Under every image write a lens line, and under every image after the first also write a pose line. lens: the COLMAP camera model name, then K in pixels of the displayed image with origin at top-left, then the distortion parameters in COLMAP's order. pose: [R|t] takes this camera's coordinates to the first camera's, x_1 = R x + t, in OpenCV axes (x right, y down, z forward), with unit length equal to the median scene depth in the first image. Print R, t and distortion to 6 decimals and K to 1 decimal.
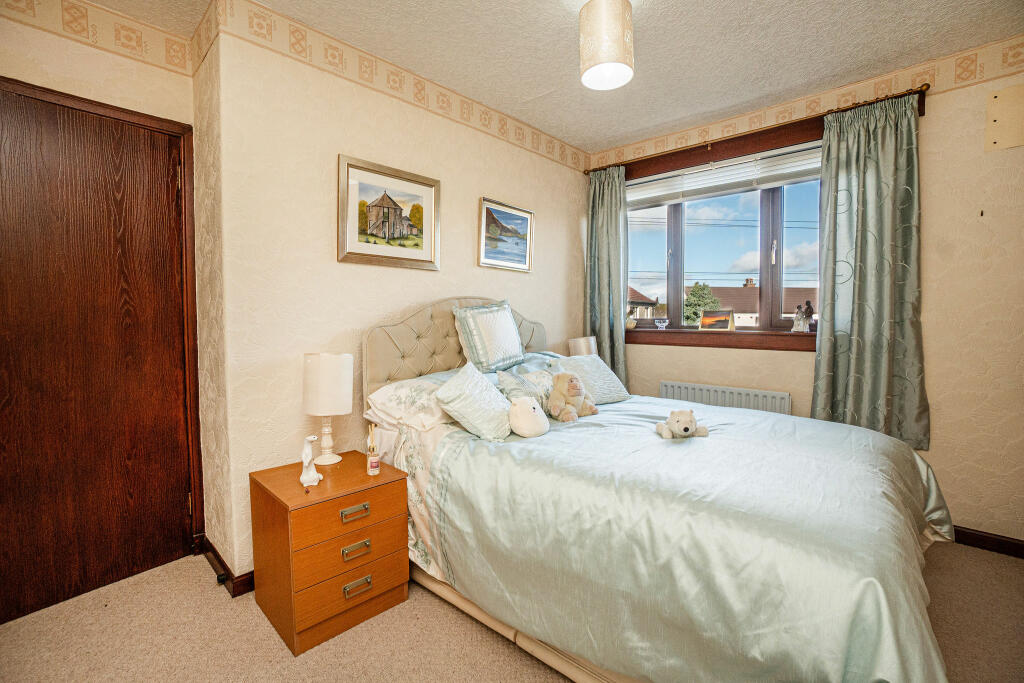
lens RADIAL K [[458.6, 0, 514.4], [0, 458.6, 333.9], [0, 0, 1]] dist [-0.016608, 0.000291]
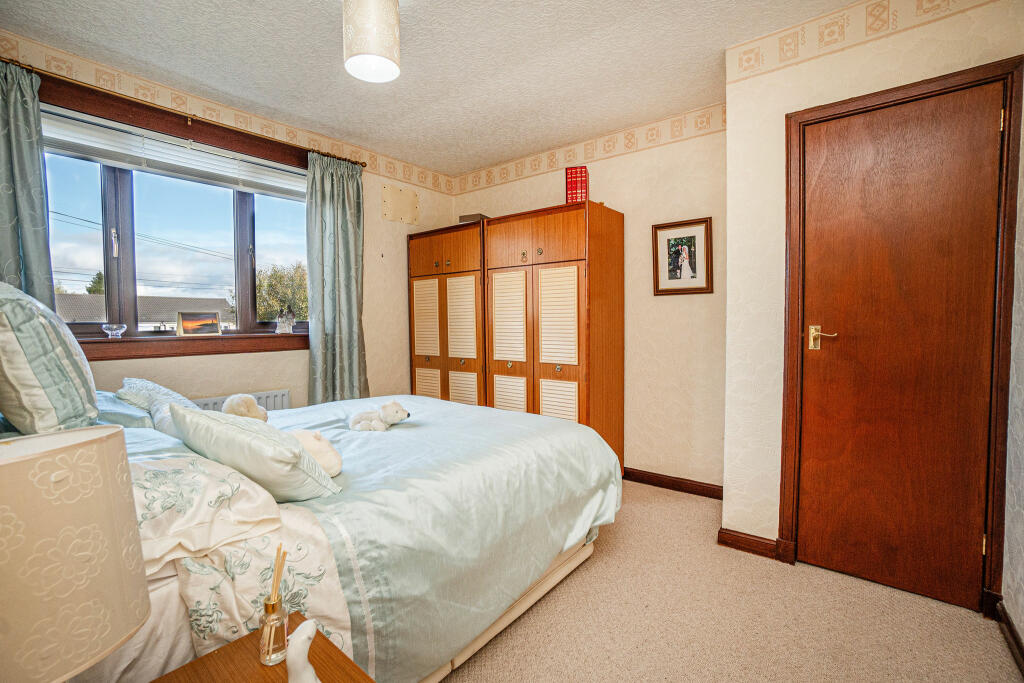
lens RADIAL K [[458.6, 0, 514.4], [0, 458.6, 333.9], [0, 0, 1]] dist [-0.016608, 0.000291]
pose [[-0.073000, -0.033363, 0.996774, -0.540432], [0.042024, 0.998450, 0.036497, -0.020151], [-0.996446, 0.044553, -0.071485, 0.537915]]
